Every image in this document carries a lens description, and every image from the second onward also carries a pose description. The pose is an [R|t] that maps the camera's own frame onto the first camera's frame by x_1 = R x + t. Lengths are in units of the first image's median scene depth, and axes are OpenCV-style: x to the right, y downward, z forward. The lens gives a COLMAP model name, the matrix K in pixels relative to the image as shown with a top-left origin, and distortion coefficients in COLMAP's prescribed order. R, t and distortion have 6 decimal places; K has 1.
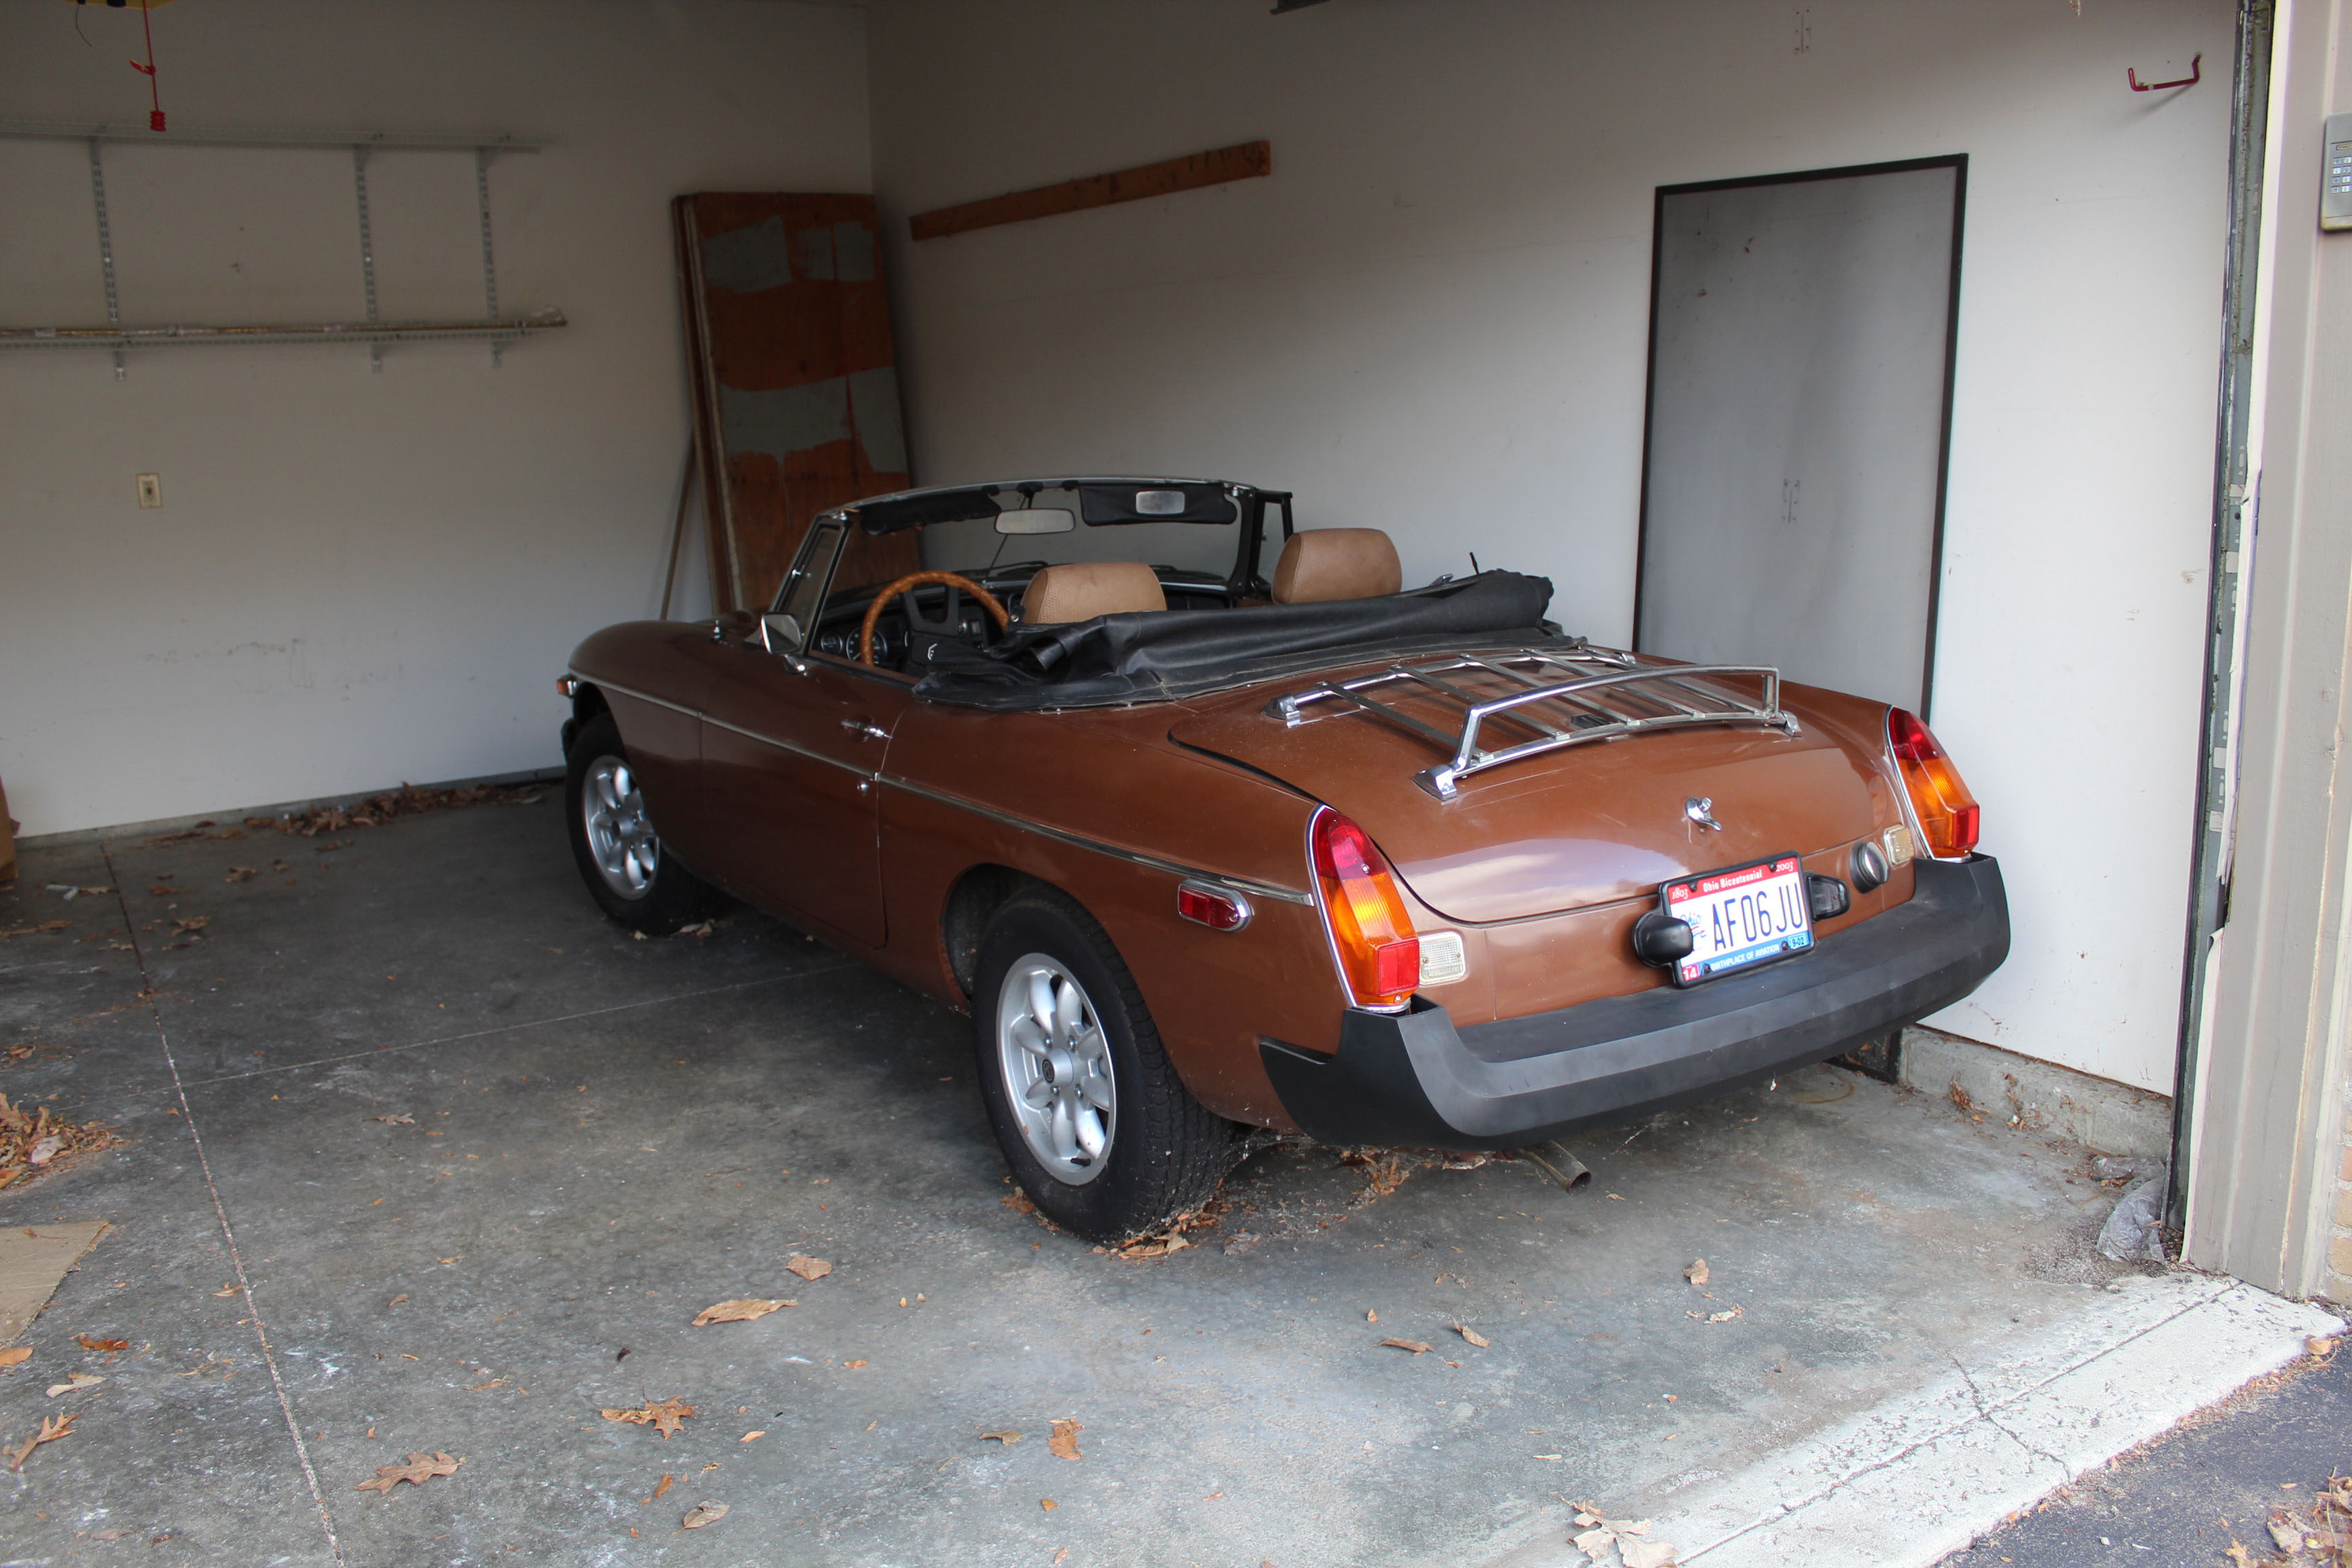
lens RADIAL K [[1949.1, 0, 1184.0], [0, 1949.1, 784.9], [0, 0, 1]] dist [-0.164510, 0.143062]
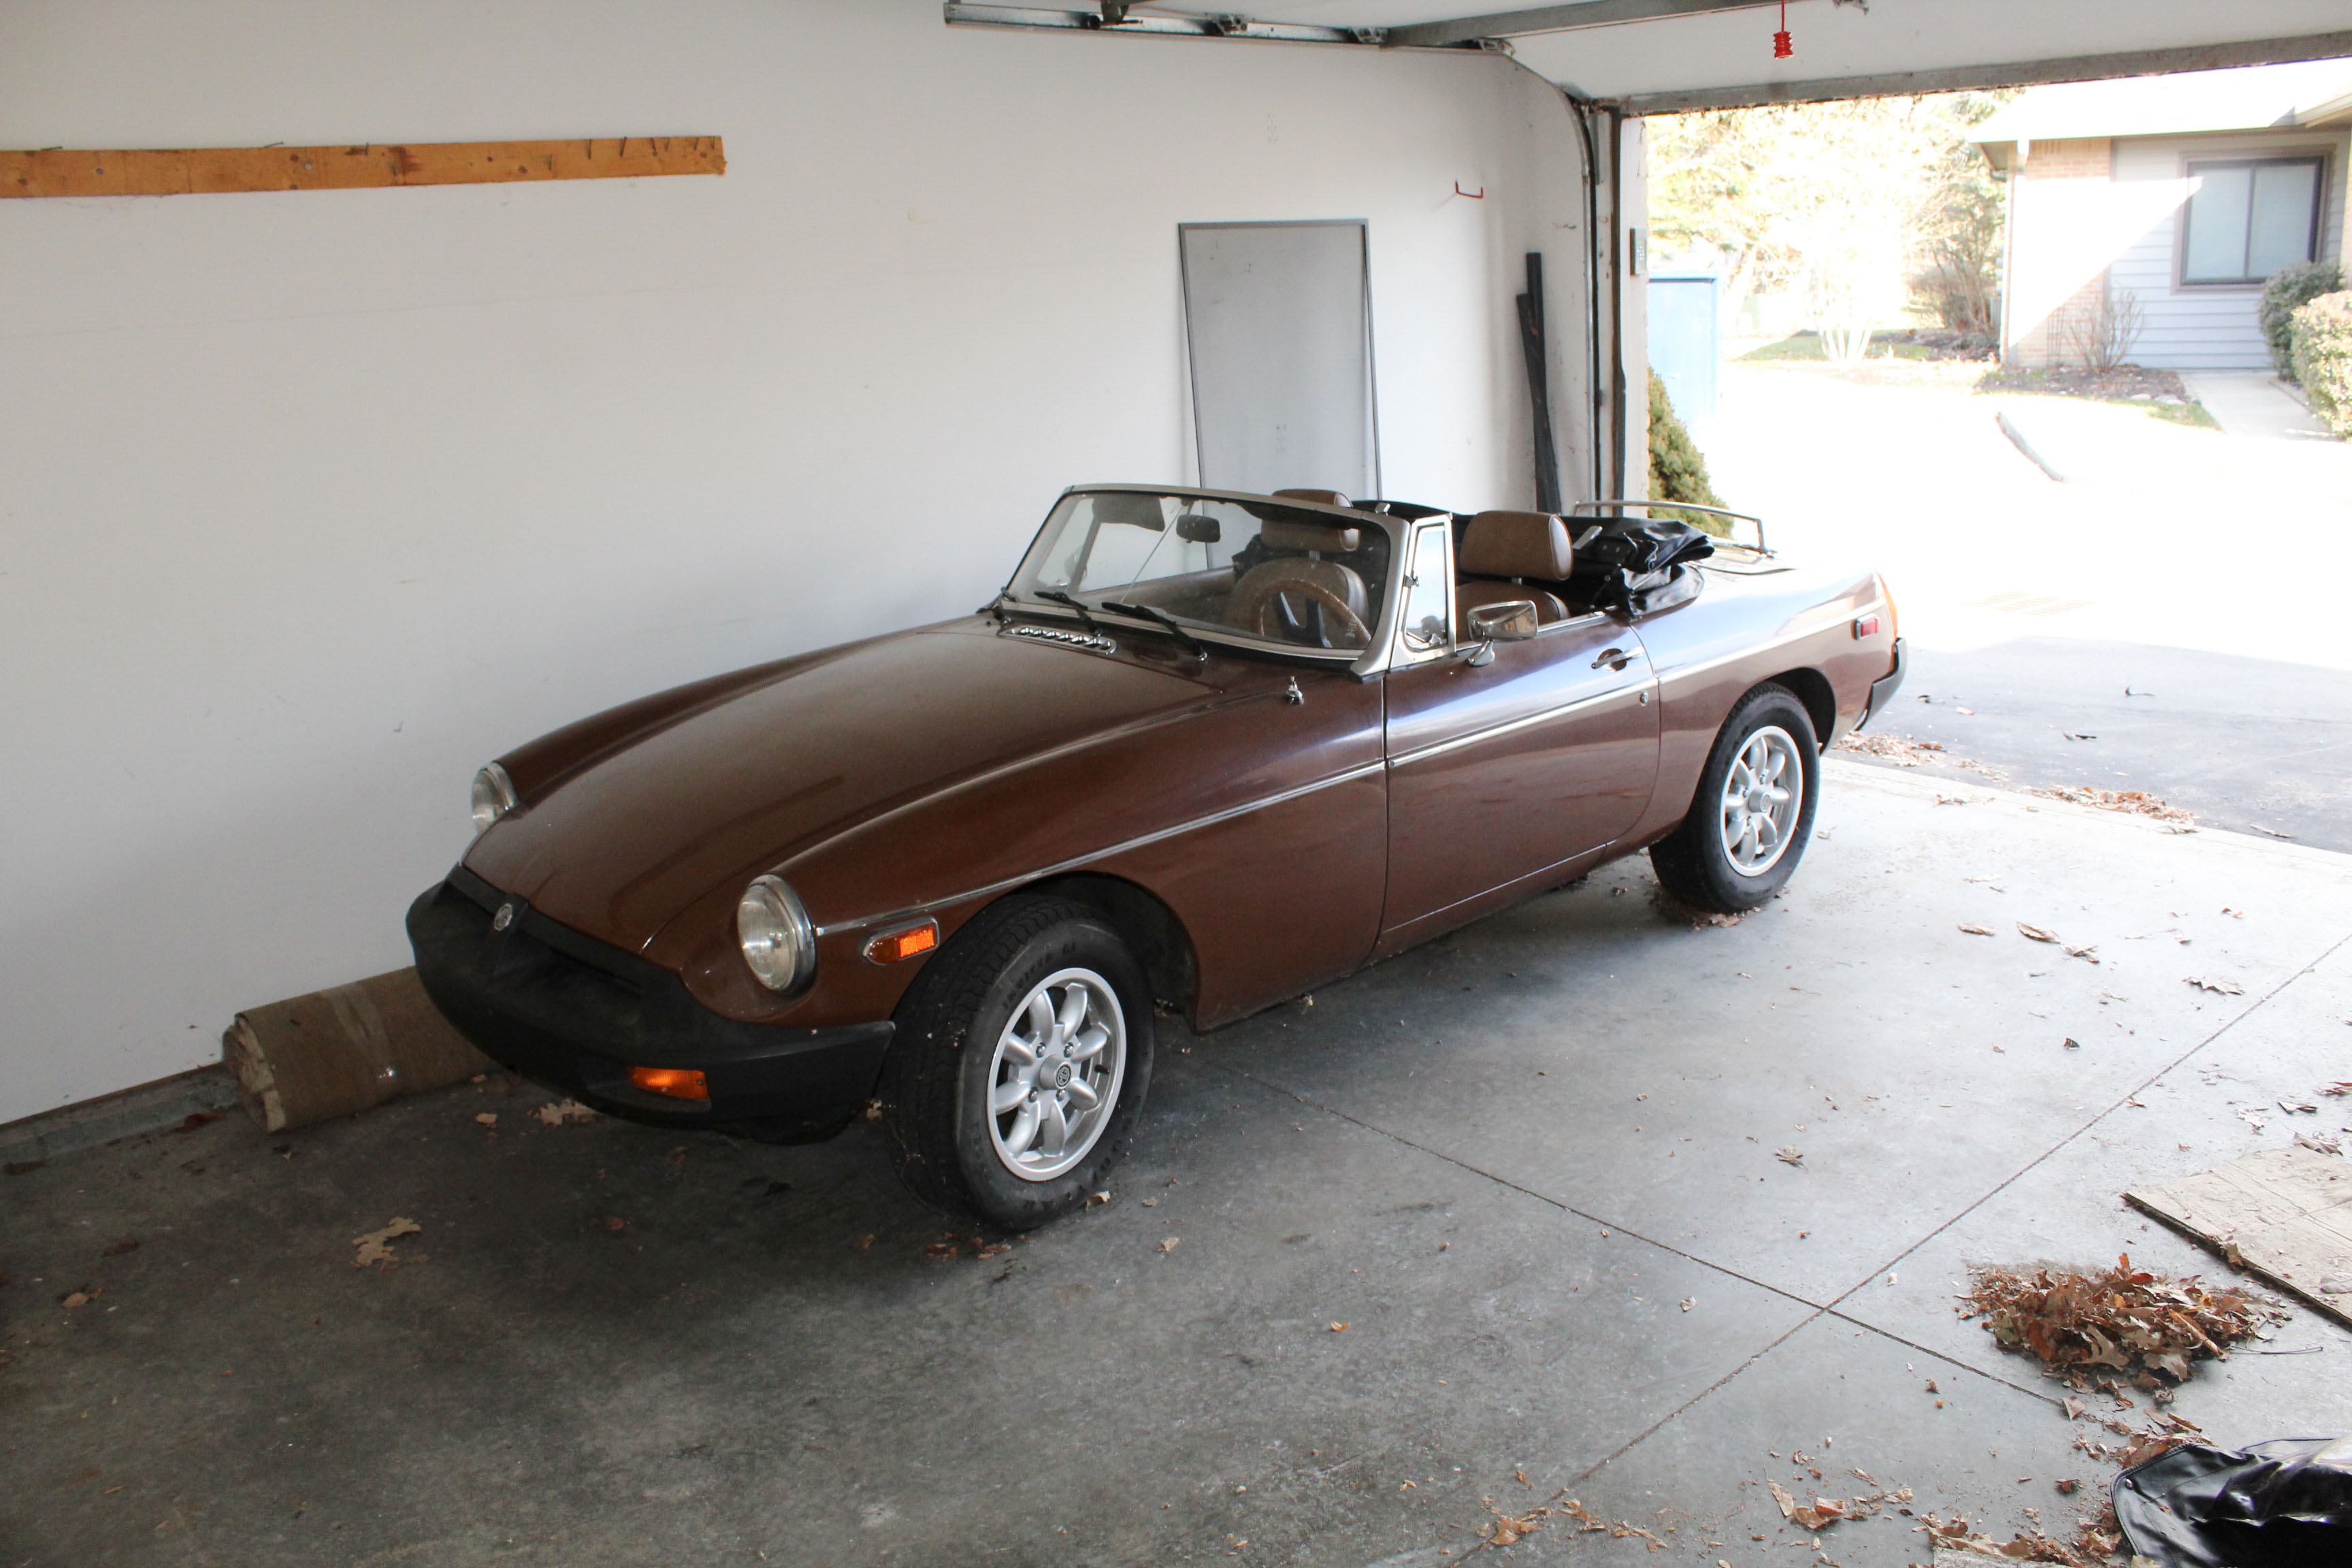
lens RADIAL K [[1975.3, 0, 1185.3], [0, 1975.3, 777.9], [0, 0, 1]] dist [-0.165907, 0.151881]
pose [[-0.138660, -0.227151, 0.963938, -1.490403], [0.249487, 0.933936, 0.255969, -0.382663], [-0.958400, 0.275982, -0.072828, 1.537870]]
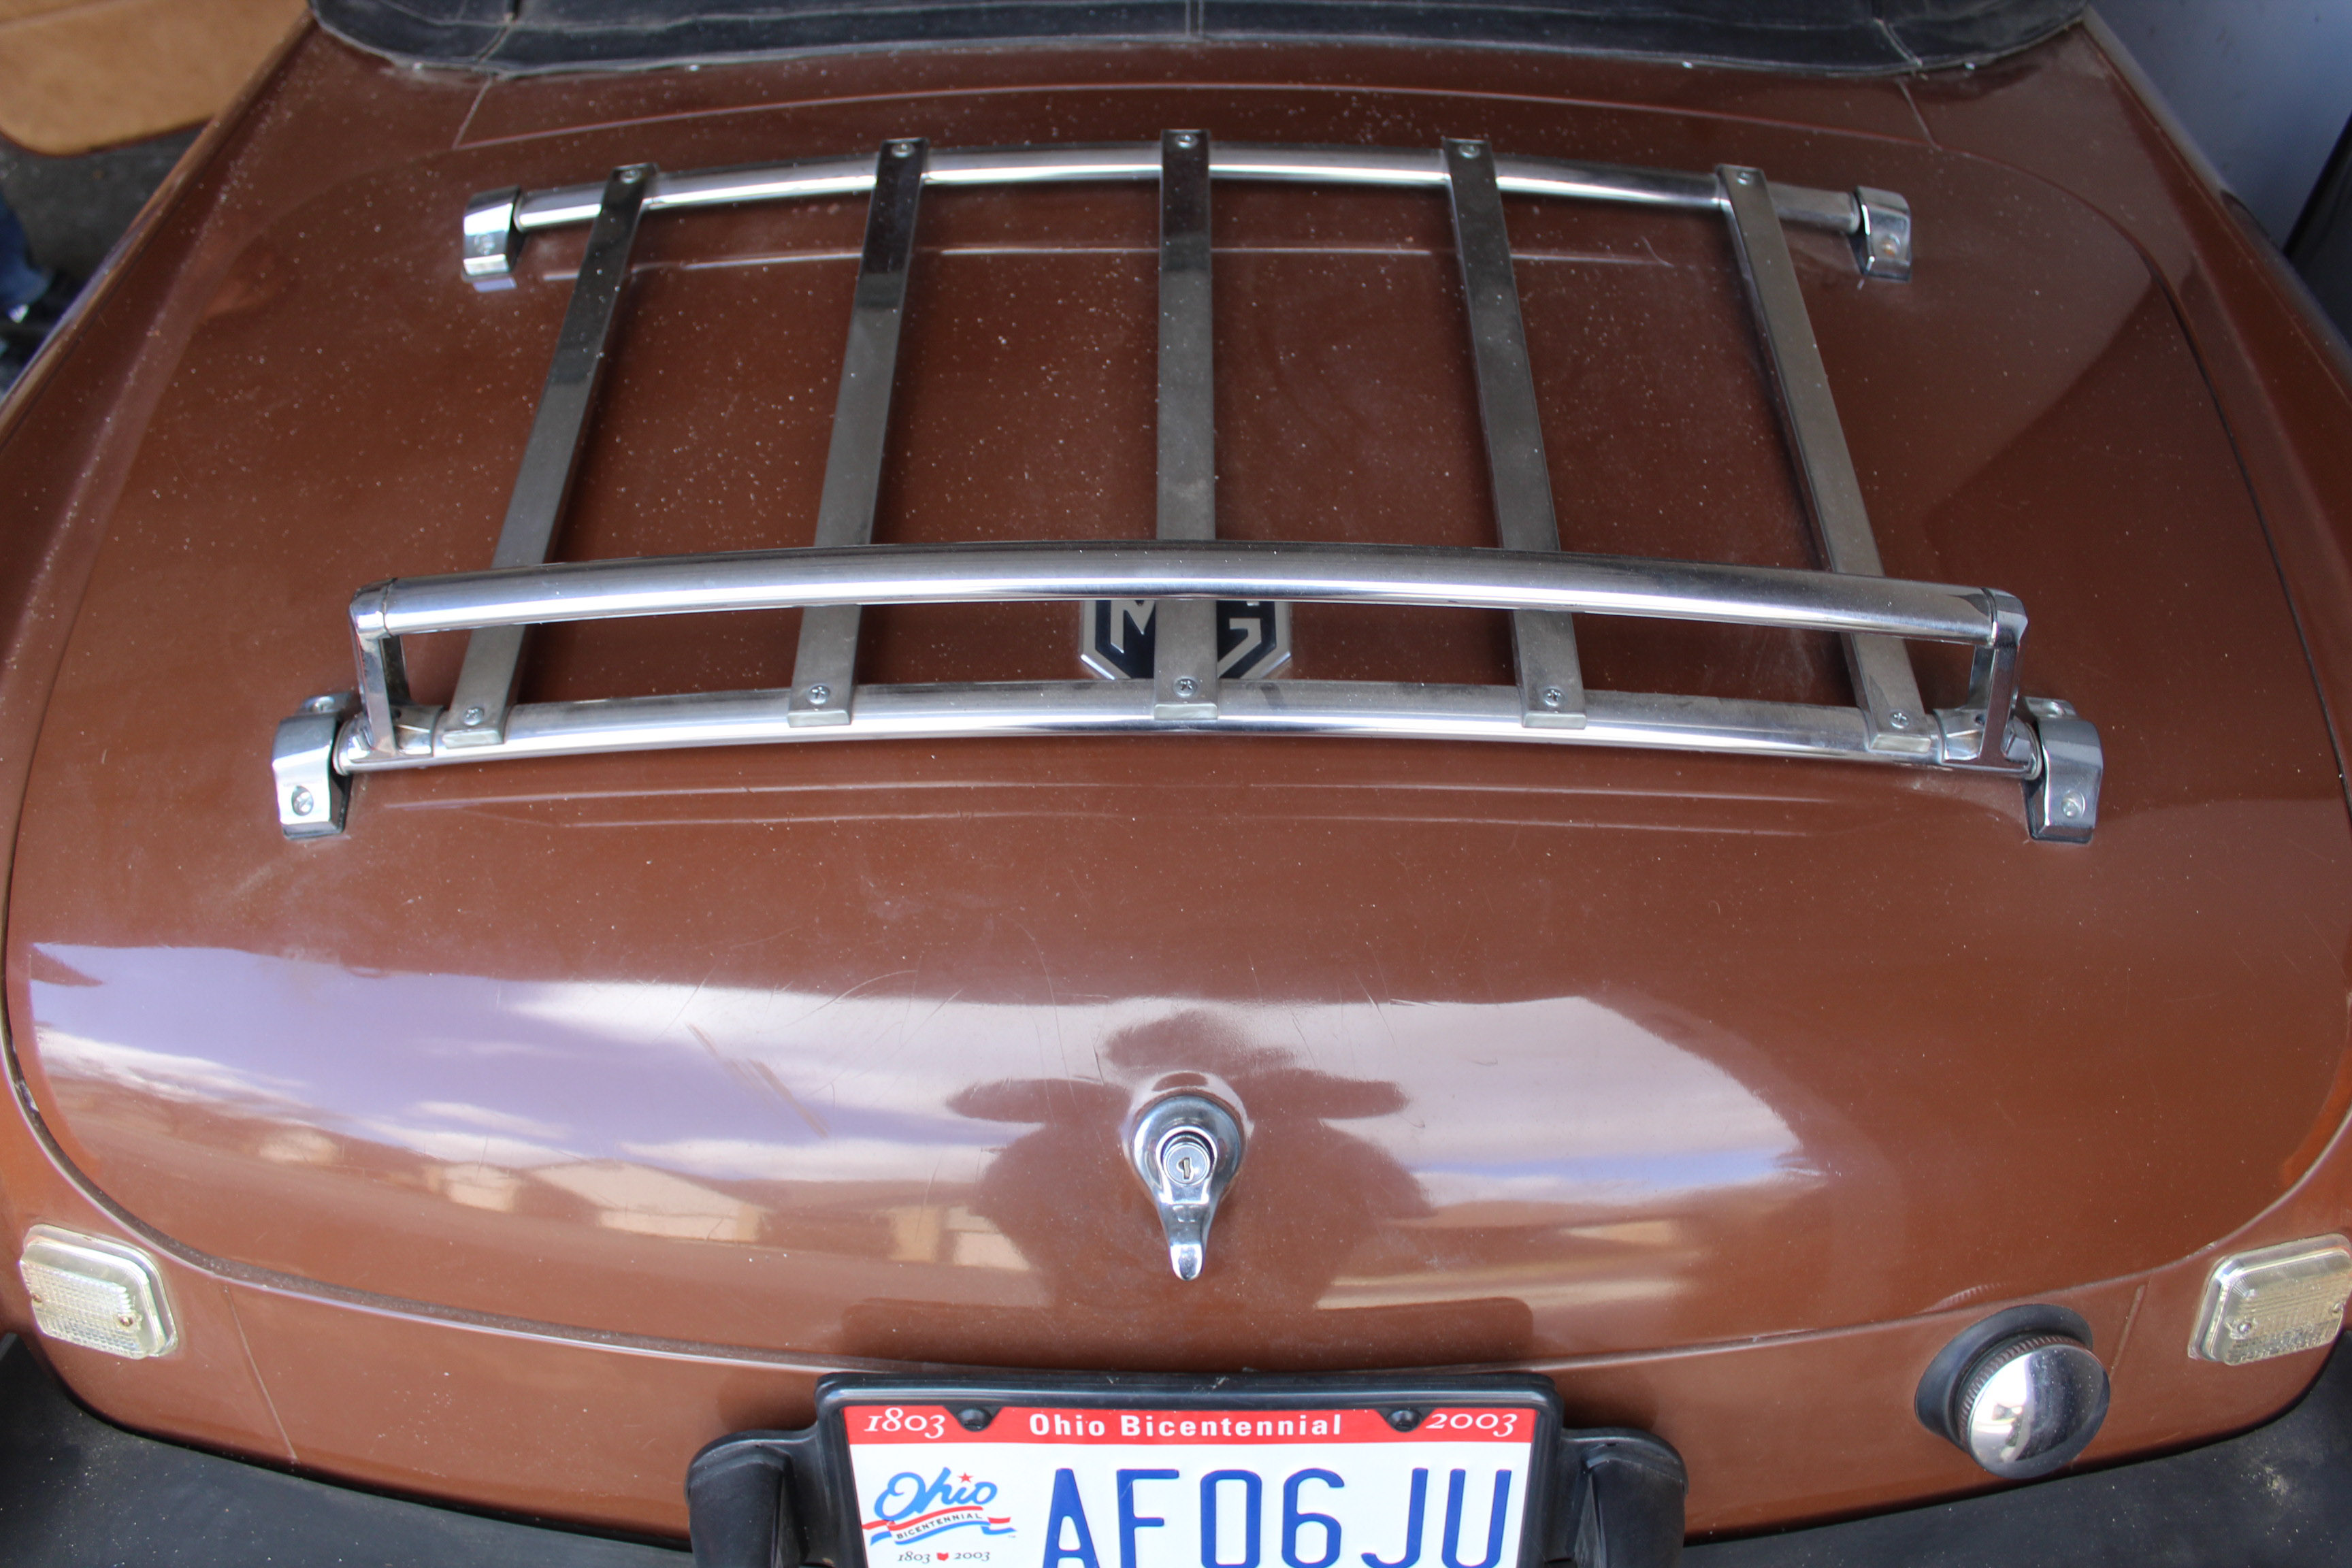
lens RADIAL K [[1949.1, 0, 1184.0], [0, 1949.1, 784.9], [0, 0, 1]] dist [-0.164510, 0.143062]
pose [[0.827422, 0.405569, -0.388441, 0.314581], [-0.128230, 0.809864, 0.572431, -0.163084], [0.546745, -0.423832, 0.722105, 0.741788]]
